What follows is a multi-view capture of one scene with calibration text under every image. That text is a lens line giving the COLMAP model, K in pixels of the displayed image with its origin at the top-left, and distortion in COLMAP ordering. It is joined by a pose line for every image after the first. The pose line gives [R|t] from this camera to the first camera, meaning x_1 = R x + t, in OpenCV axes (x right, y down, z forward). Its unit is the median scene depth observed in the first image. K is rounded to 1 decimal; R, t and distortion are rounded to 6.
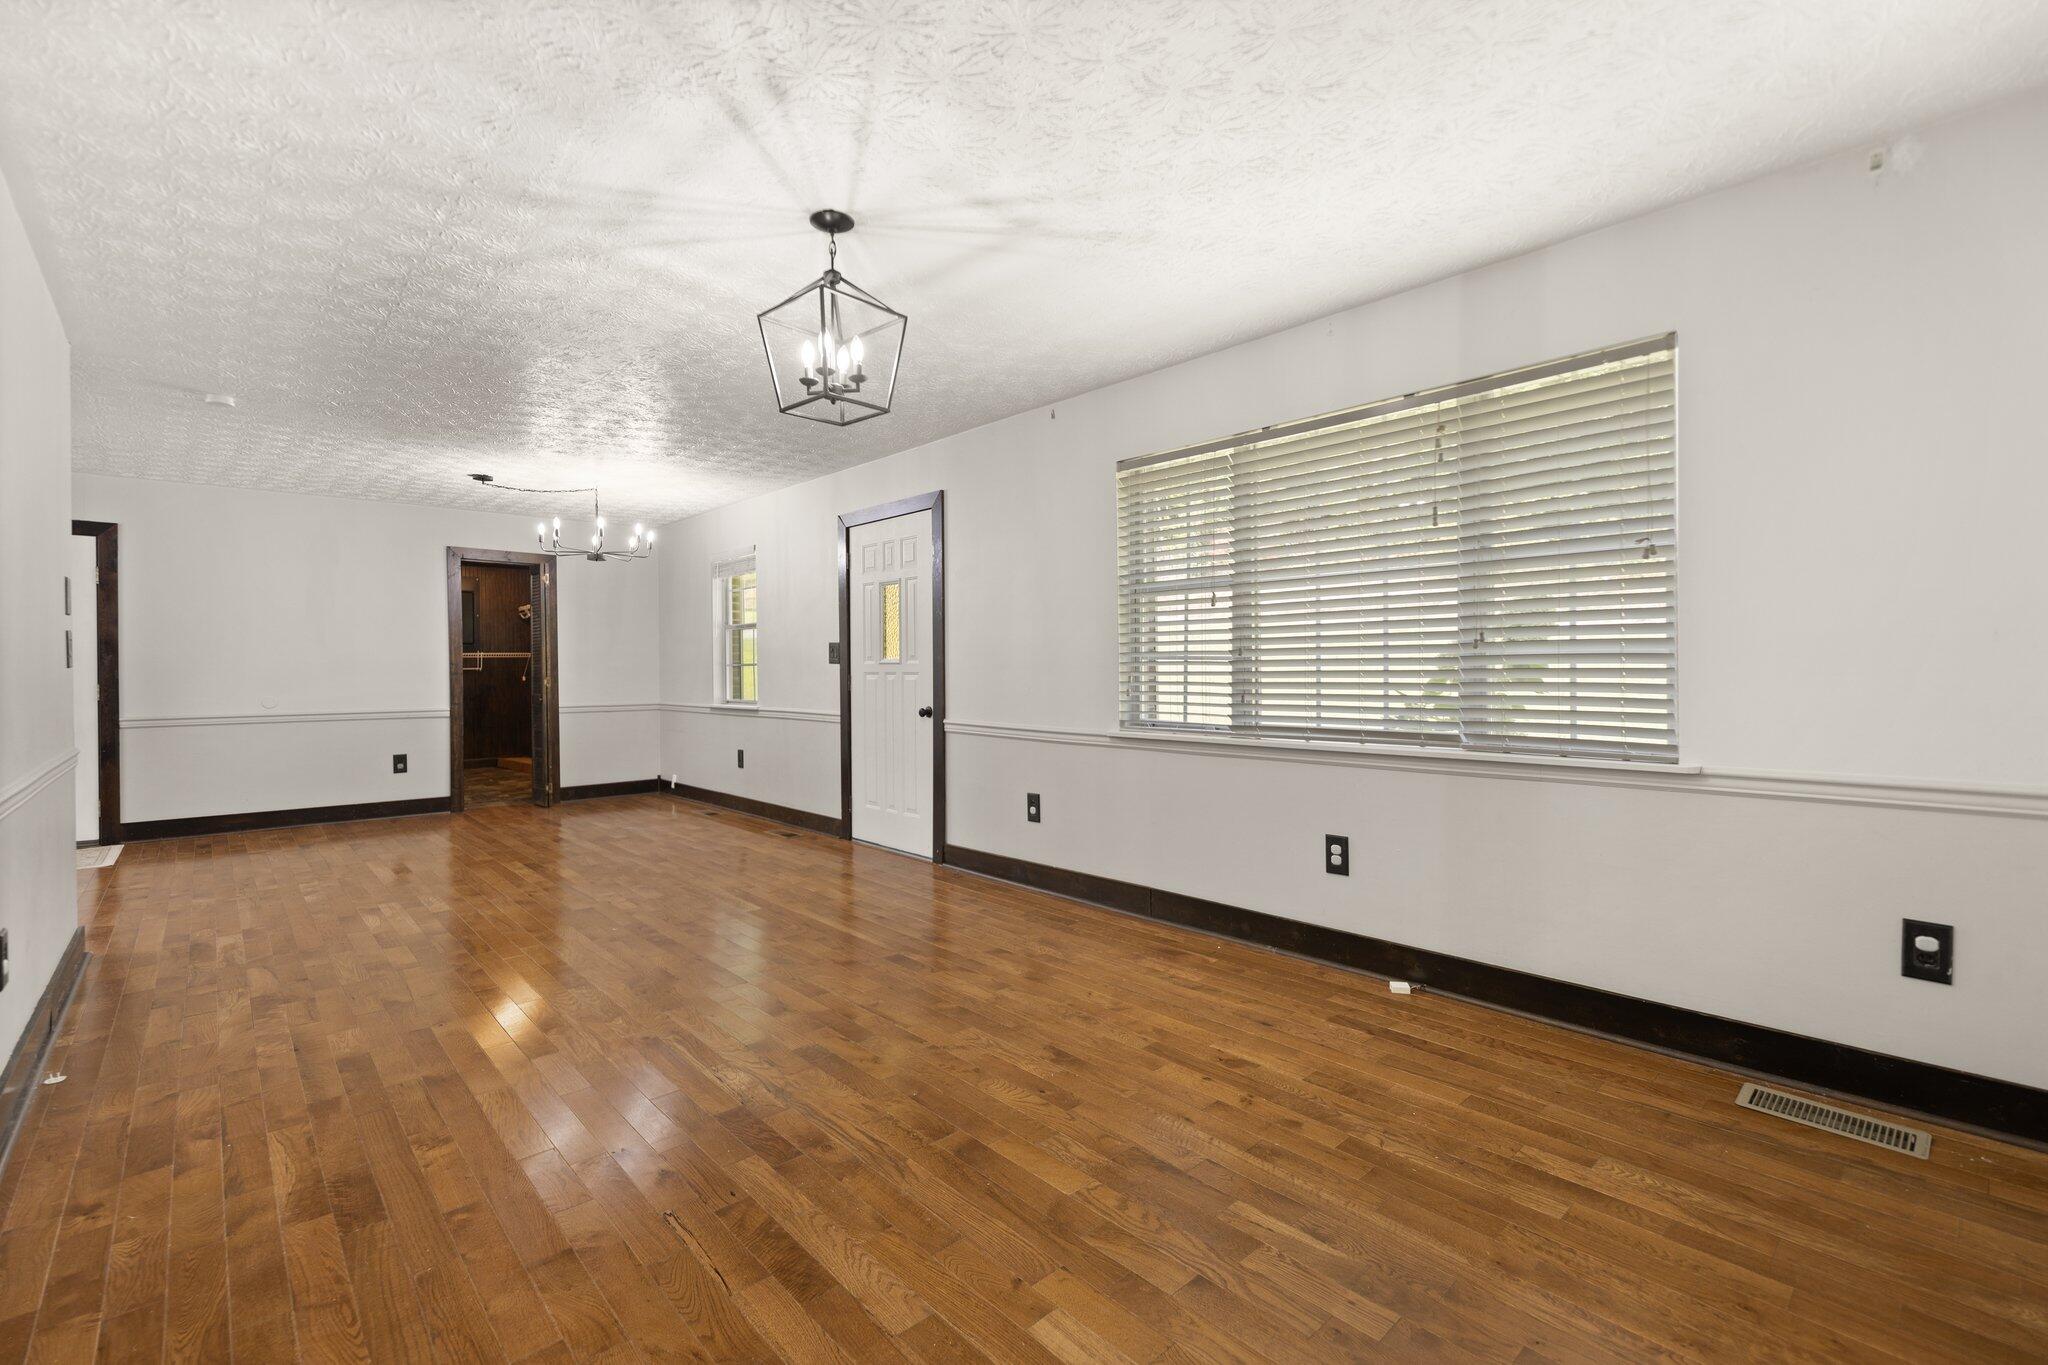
lens RADIAL K [[883.3, 0, 1019.3], [0, 883.3, 677.9], [0, 0, 1]] dist [0.000280, -0.000366]
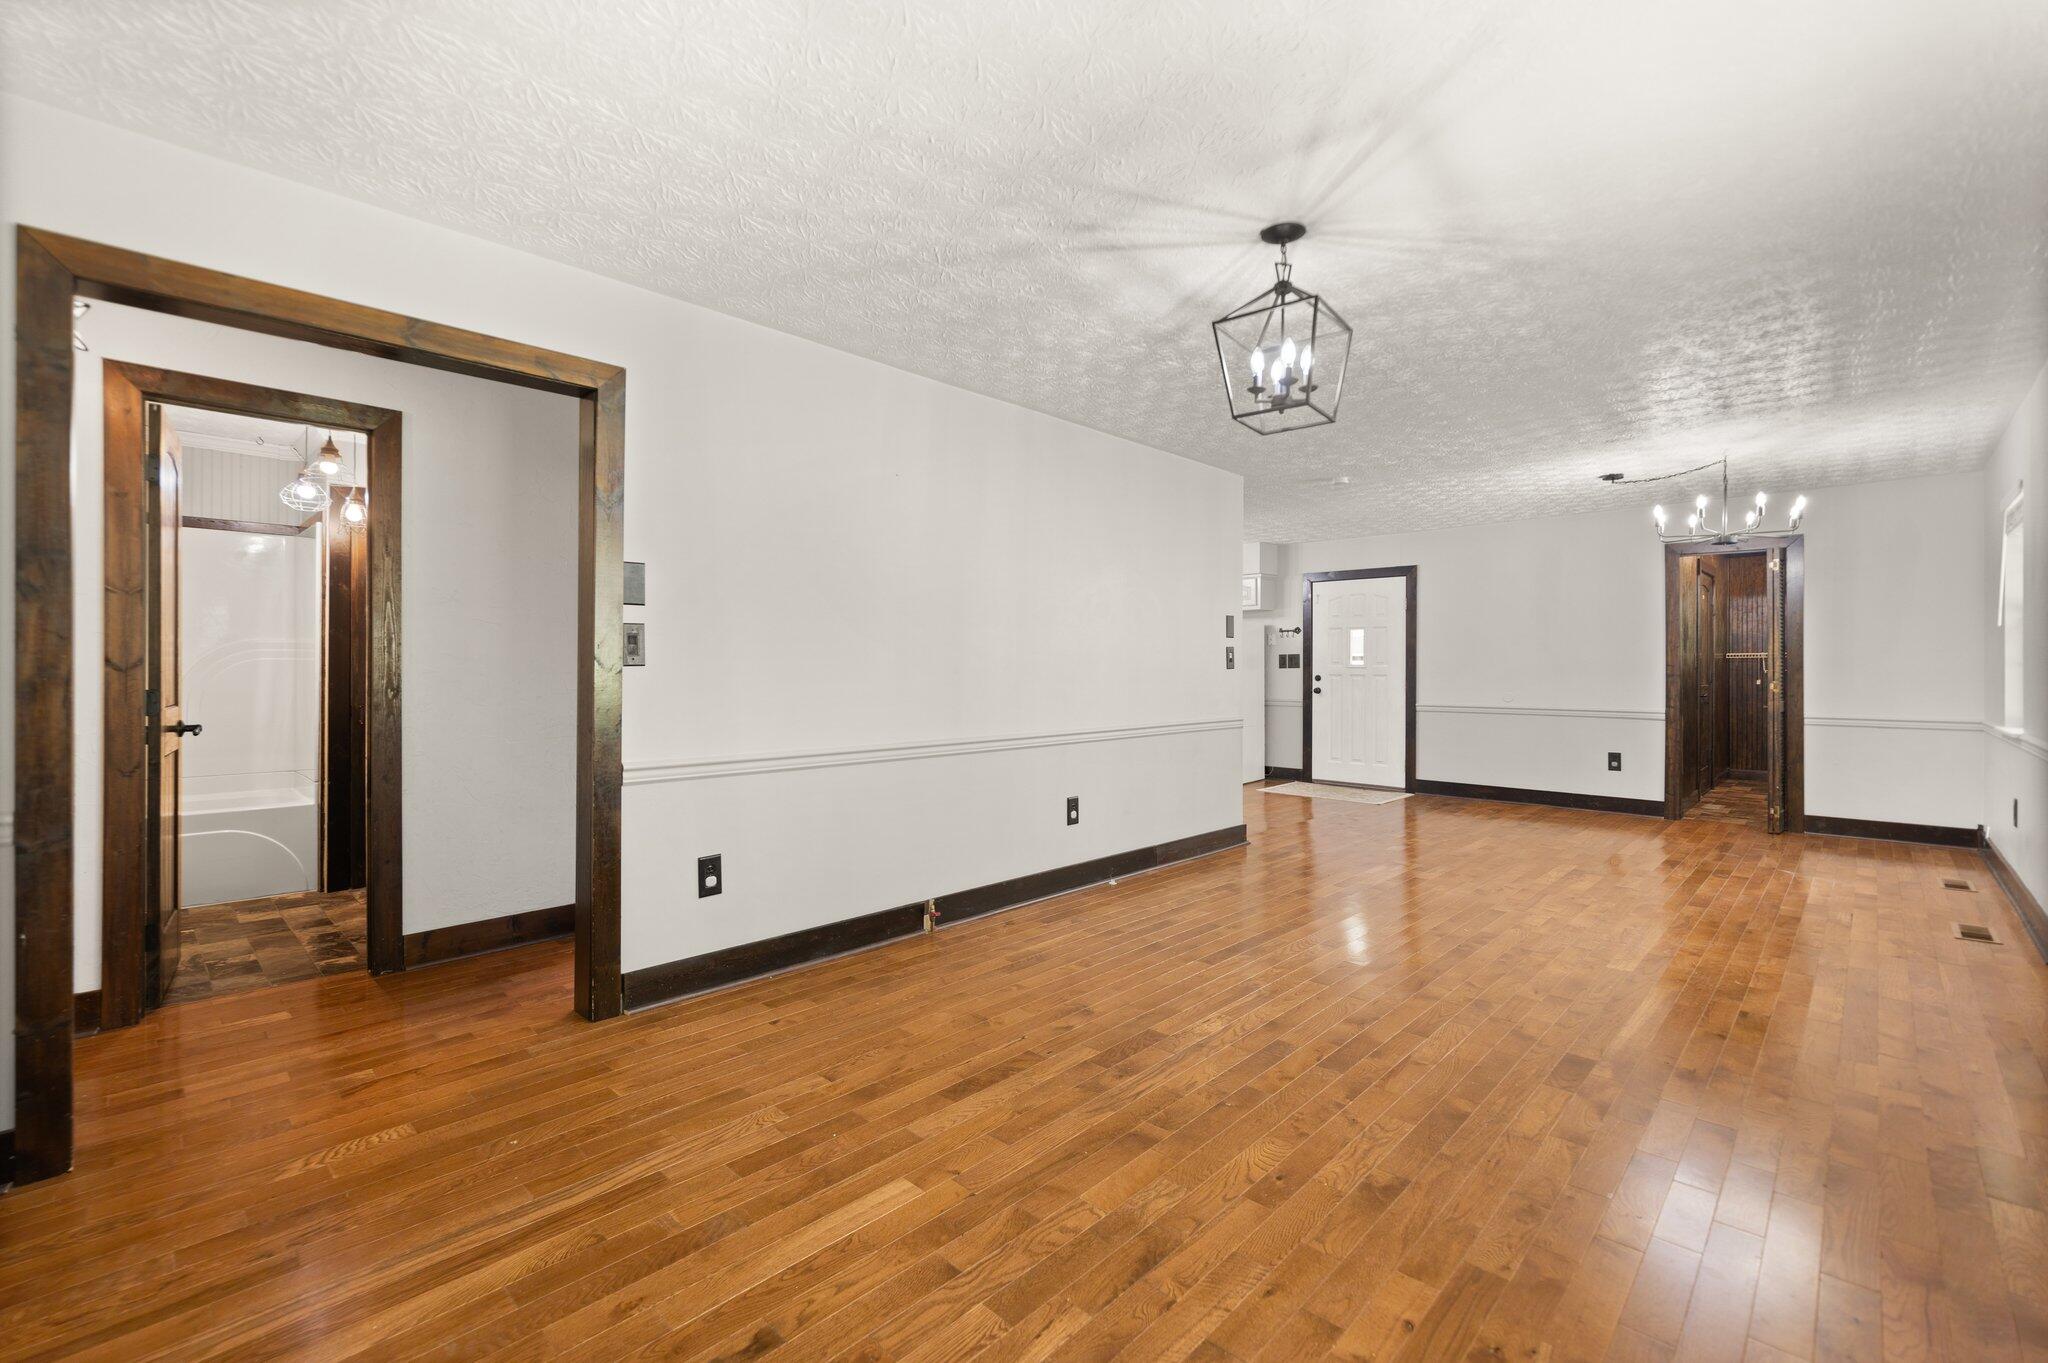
lens RADIAL K [[884.5, 0, 1012.4], [0, 884.5, 670.3], [0, 0, 1]] dist [-0.000461, -0.000552]
pose [[0.056095, 0.006079, -0.998407, 0.777176], [-0.012834, 0.999903, 0.005367, -0.016873], [0.998343, 0.012513, 0.056168, 0.630311]]
